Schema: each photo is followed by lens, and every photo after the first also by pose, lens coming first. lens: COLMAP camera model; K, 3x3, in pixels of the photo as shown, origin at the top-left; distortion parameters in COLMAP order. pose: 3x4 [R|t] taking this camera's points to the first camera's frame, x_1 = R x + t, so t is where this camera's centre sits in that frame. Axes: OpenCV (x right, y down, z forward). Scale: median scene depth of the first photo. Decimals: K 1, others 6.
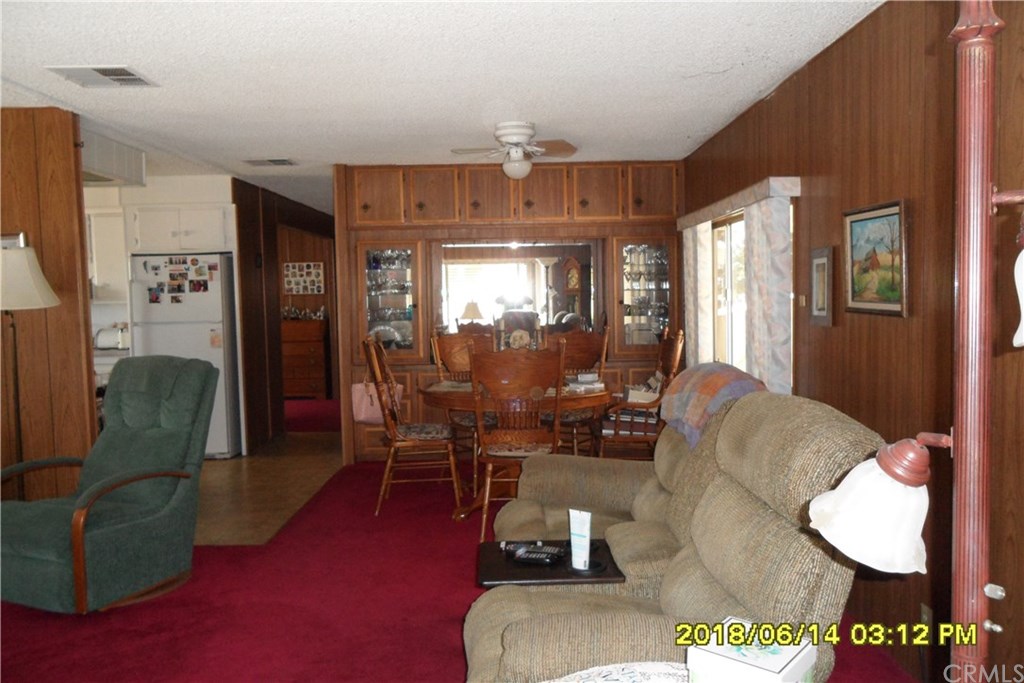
lens RADIAL K [[832.2, 0, 512.0], [0, 832.2, 341.5], [0, 0, 1]] dist [-0.010056, -0.006280]
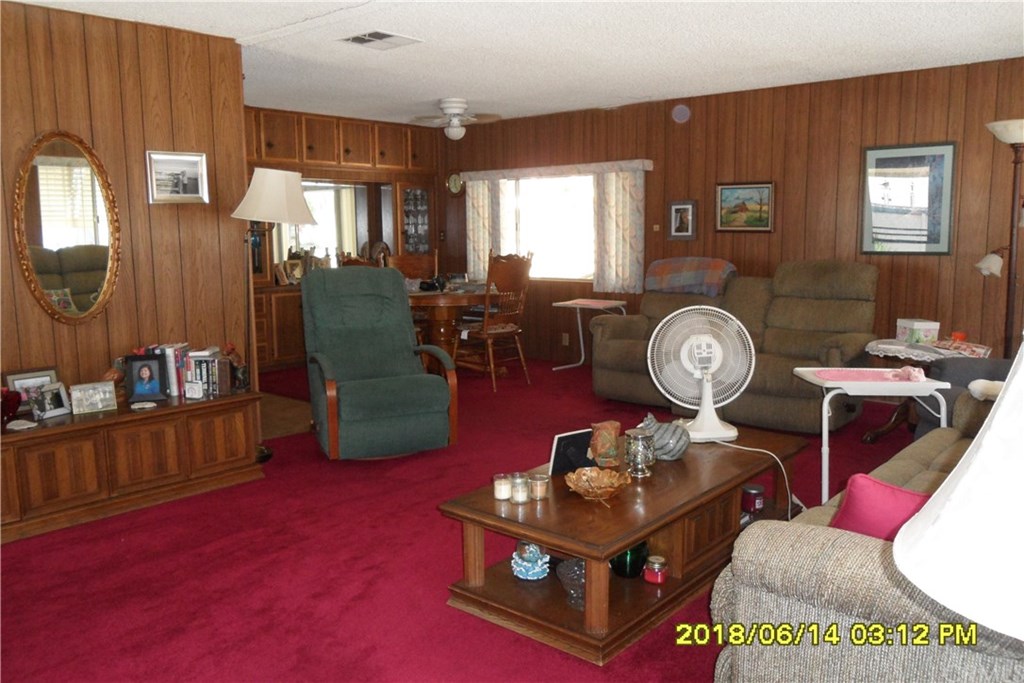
lens RADIAL K [[832.2, 0, 512.0], [0, 832.2, 341.5], [0, 0, 1]] dist [-0.010056, -0.006280]
pose [[0.653460, -0.089479, 0.751654, -1.018581], [0.040627, 0.995703, 0.083211, 0.029031], [-0.755870, -0.023838, 0.654288, 0.009746]]
